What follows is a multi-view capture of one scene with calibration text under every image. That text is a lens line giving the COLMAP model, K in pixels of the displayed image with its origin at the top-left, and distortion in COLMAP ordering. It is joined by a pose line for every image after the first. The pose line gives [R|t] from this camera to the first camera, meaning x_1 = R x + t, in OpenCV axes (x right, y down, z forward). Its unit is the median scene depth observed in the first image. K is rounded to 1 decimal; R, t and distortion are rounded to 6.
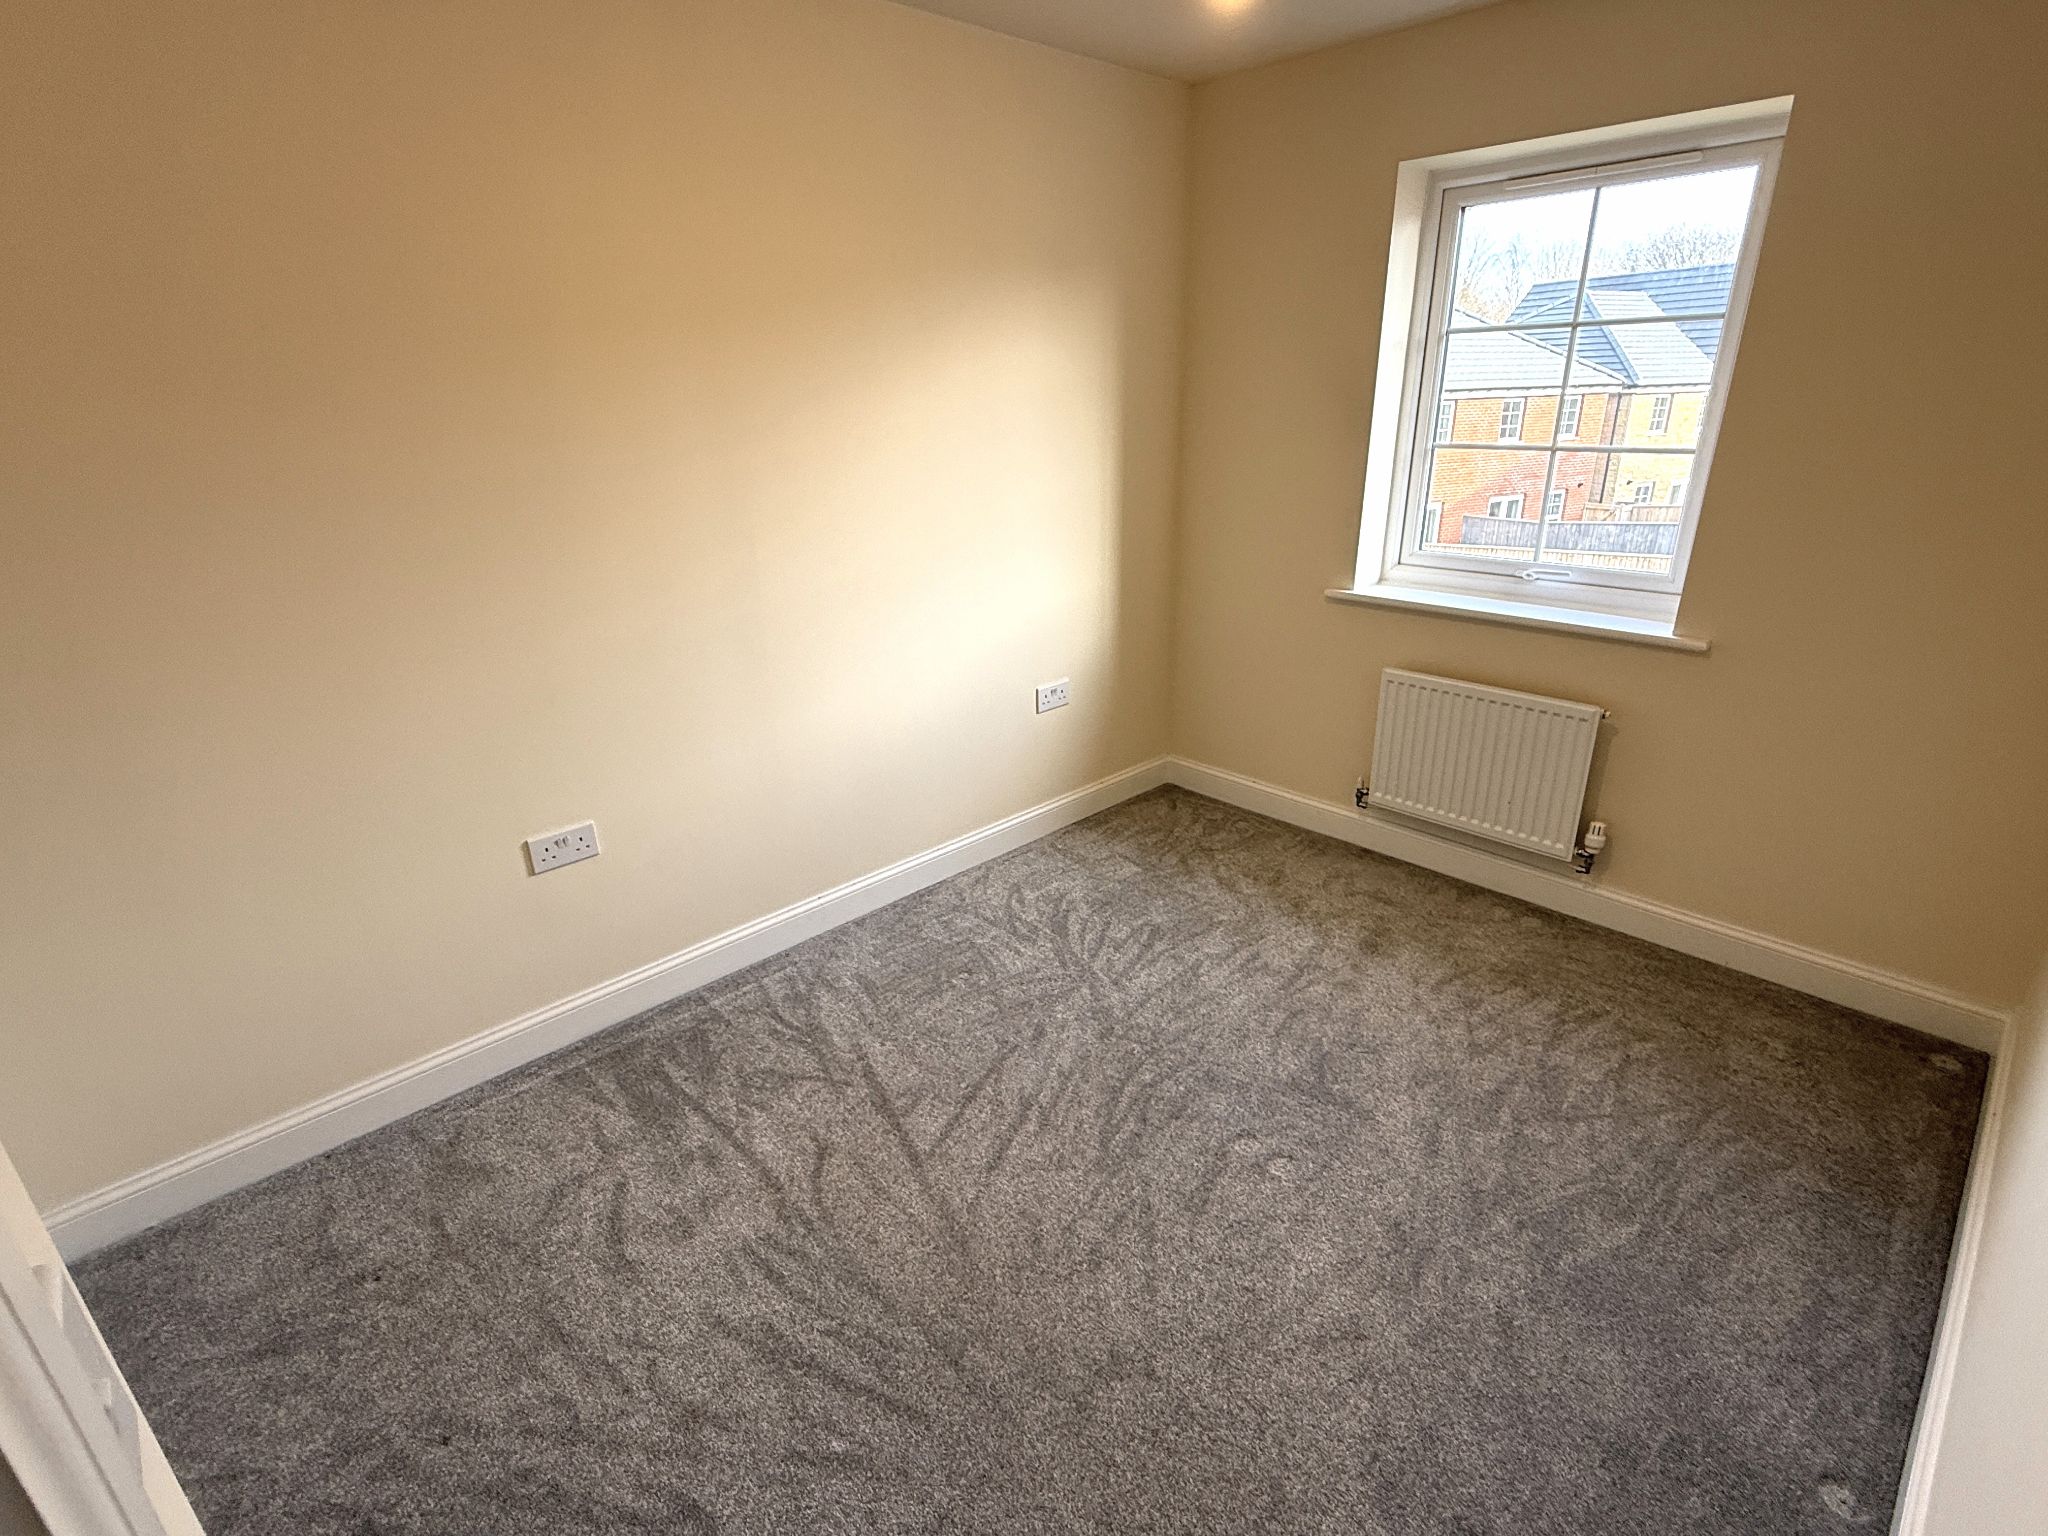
lens RADIAL K [[980.3, 0, 1020.2], [0, 980.3, 774.4], [0, 0, 1]] dist [-0.000979, -0.000136]
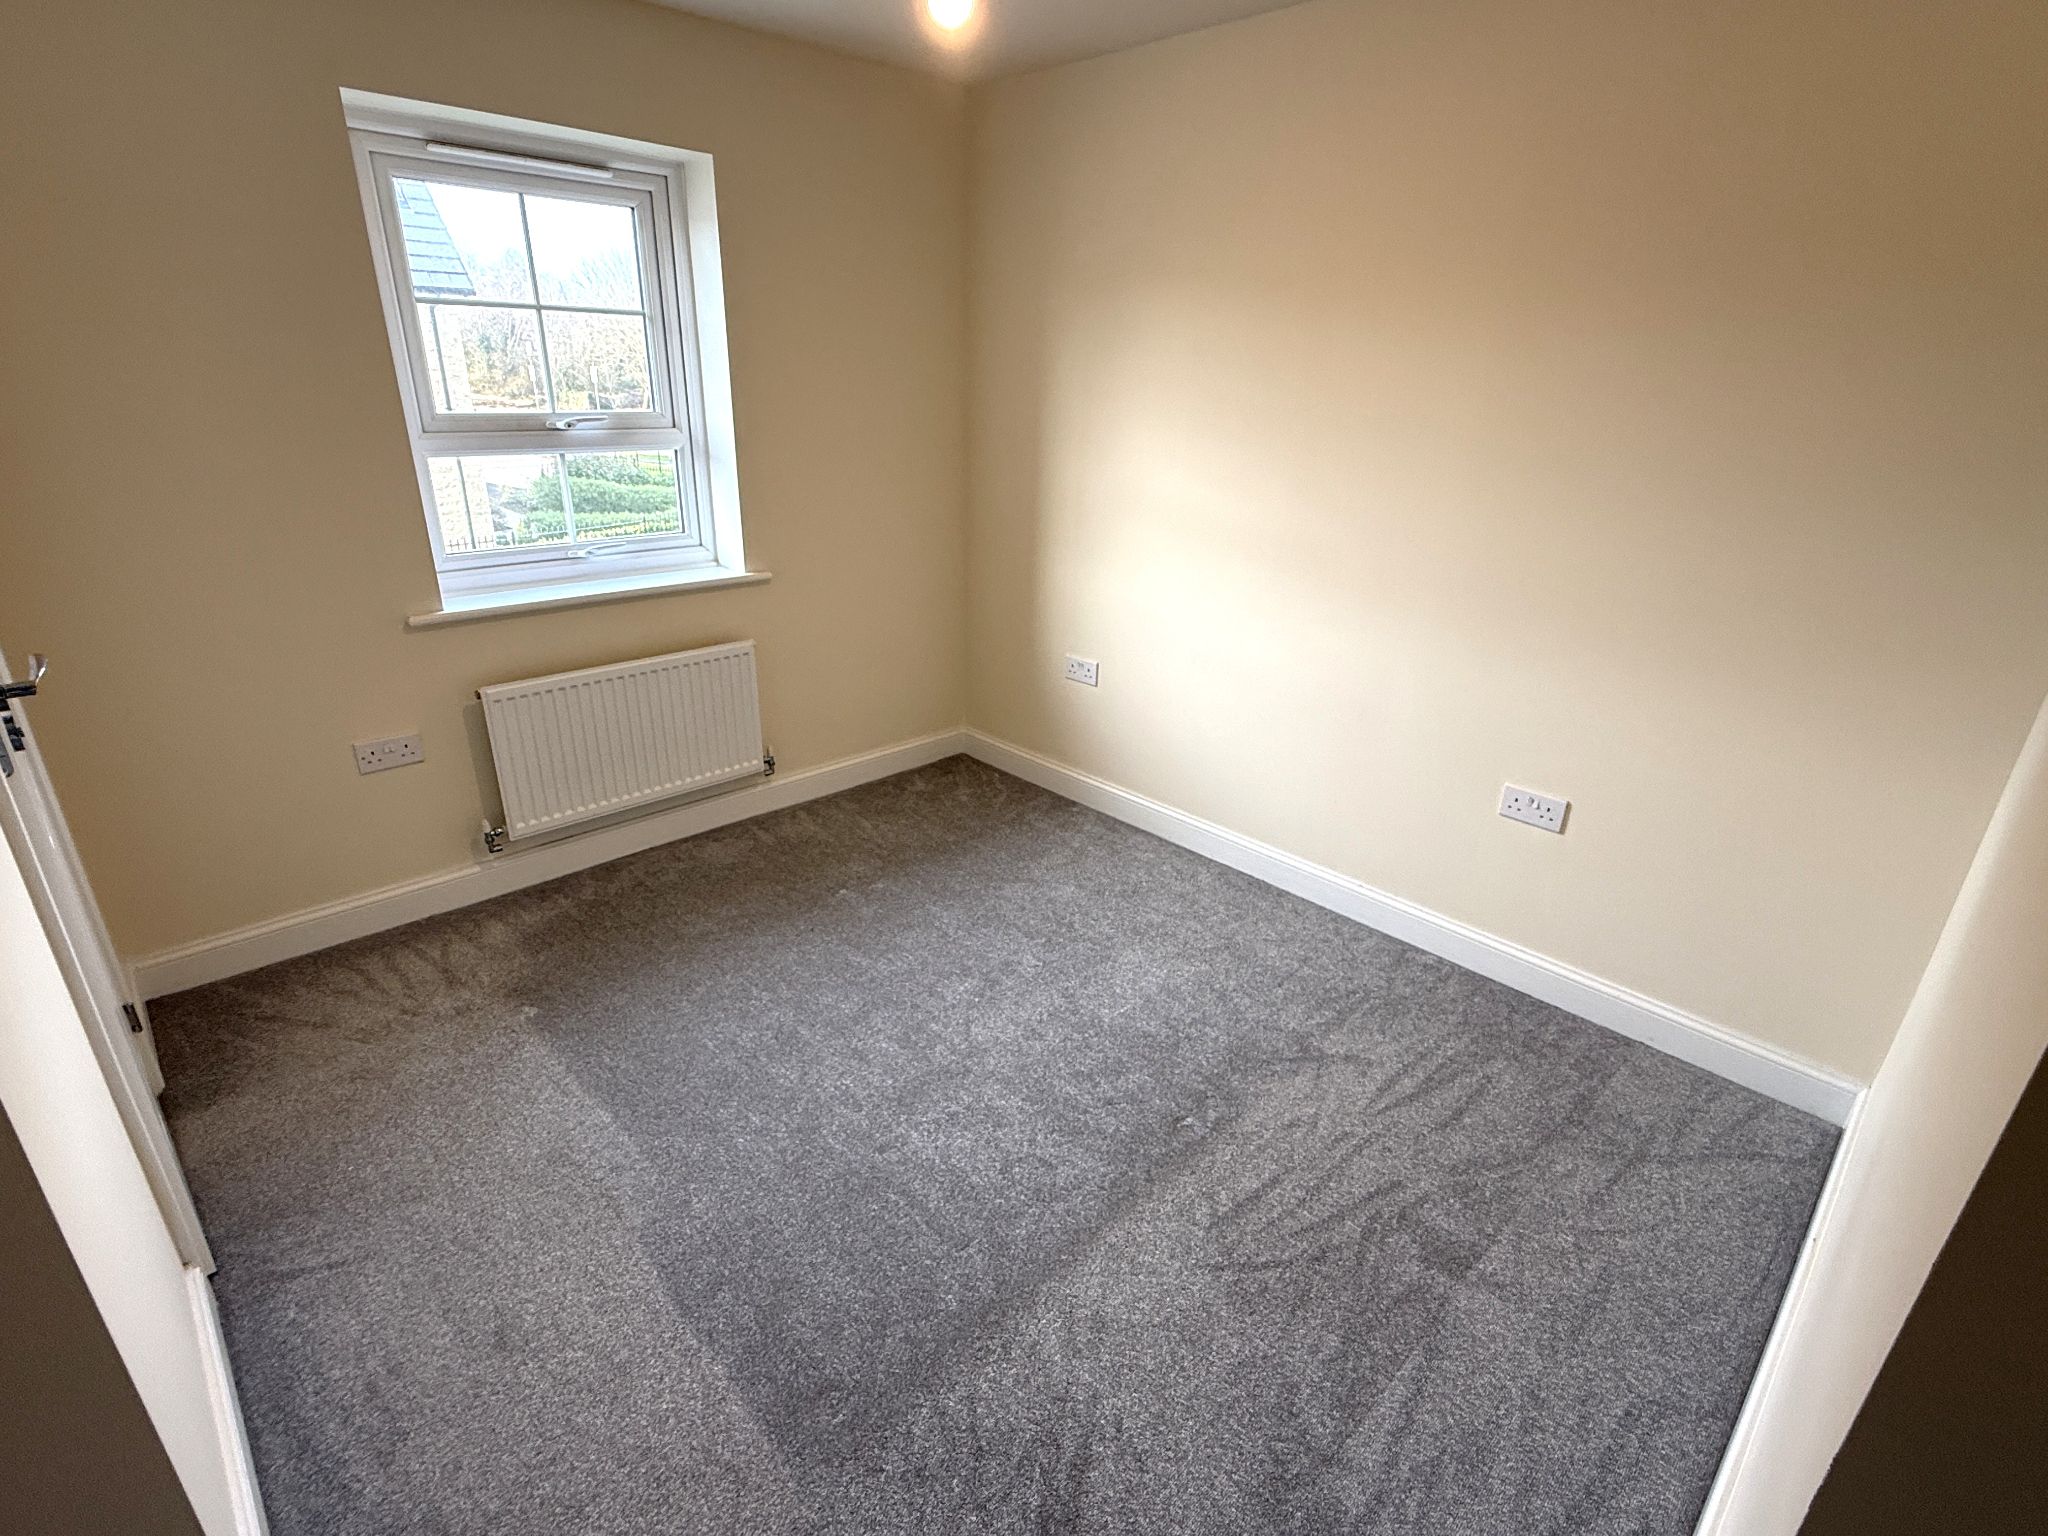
lens RADIAL K [[980.3, 0, 1020.2], [0, 980.3, 774.4], [0, 0, 1]] dist [-0.000979, -0.000136]
pose [[-0.009366, -0.362130, 0.932081, -0.537431], [0.339429, 0.875627, 0.343607, -0.202602], [-0.940585, 0.319593, 0.114716, 0.535806]]
